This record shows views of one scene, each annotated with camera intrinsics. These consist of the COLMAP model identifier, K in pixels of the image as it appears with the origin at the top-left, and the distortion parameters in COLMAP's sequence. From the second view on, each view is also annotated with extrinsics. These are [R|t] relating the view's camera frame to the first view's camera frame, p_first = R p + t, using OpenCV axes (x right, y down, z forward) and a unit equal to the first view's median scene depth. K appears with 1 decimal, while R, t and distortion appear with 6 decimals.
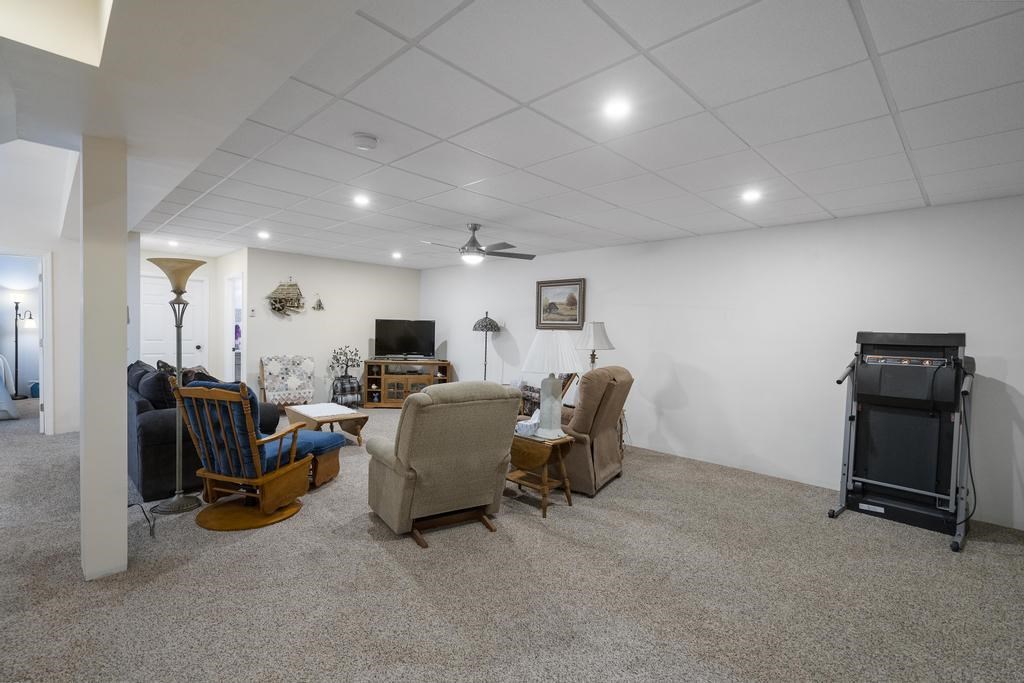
lens RADIAL K [[470.7, 0, 508.0], [0, 470.7, 342.0], [0, 0, 1]] dist [-0.006344, 0.000684]
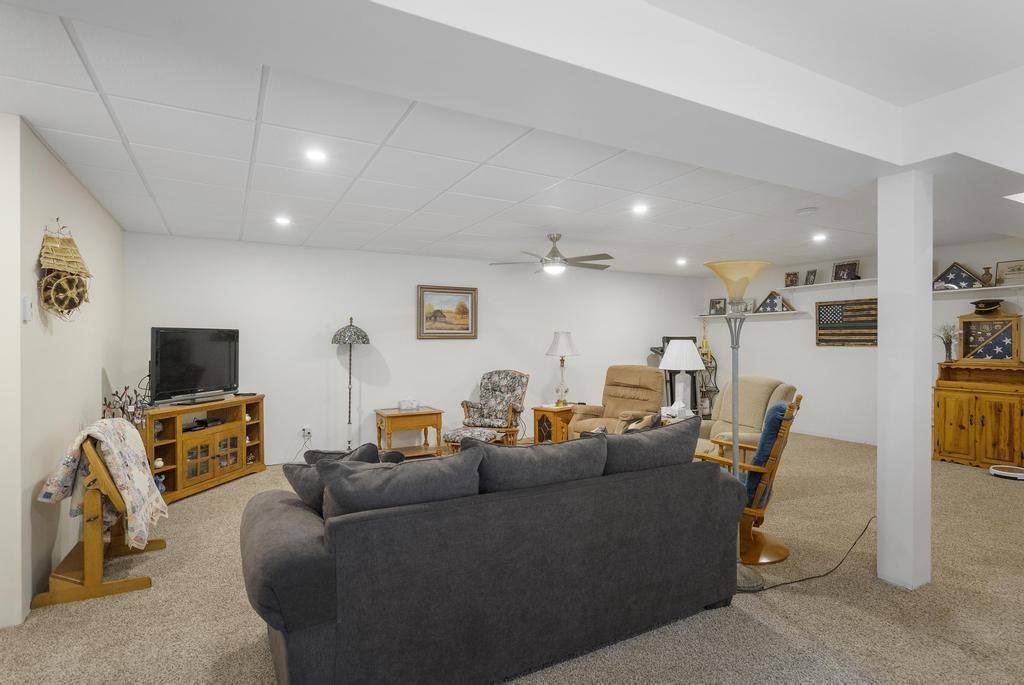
lens RADIAL K [[514.7, 0, 512.0], [0, 514.7, 342.5], [0, 0, 1]] dist [0.001003, 0.000487]
pose [[0.269819, -0.031688, 0.962389, -0.815941], [0.034016, 0.999148, 0.023362, -0.037833], [-0.962310, 0.026433, 0.270667, 0.572369]]
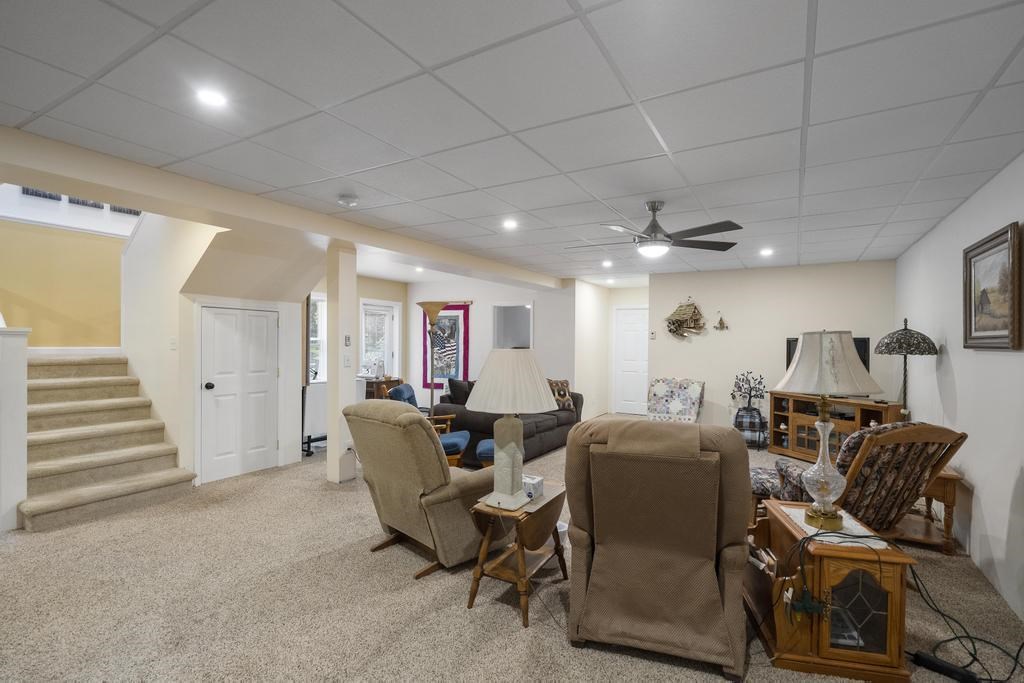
lens RADIAL K [[470.7, 0, 508.0], [0, 470.7, 342.0], [0, 0, 1]] dist [-0.006344, 0.000684]
pose [[0.240371, -0.021096, -0.970452, 0.405075], [-0.031612, 0.999063, -0.029548, -0.006387], [0.970166, 0.037781, 0.239479, 0.442444]]
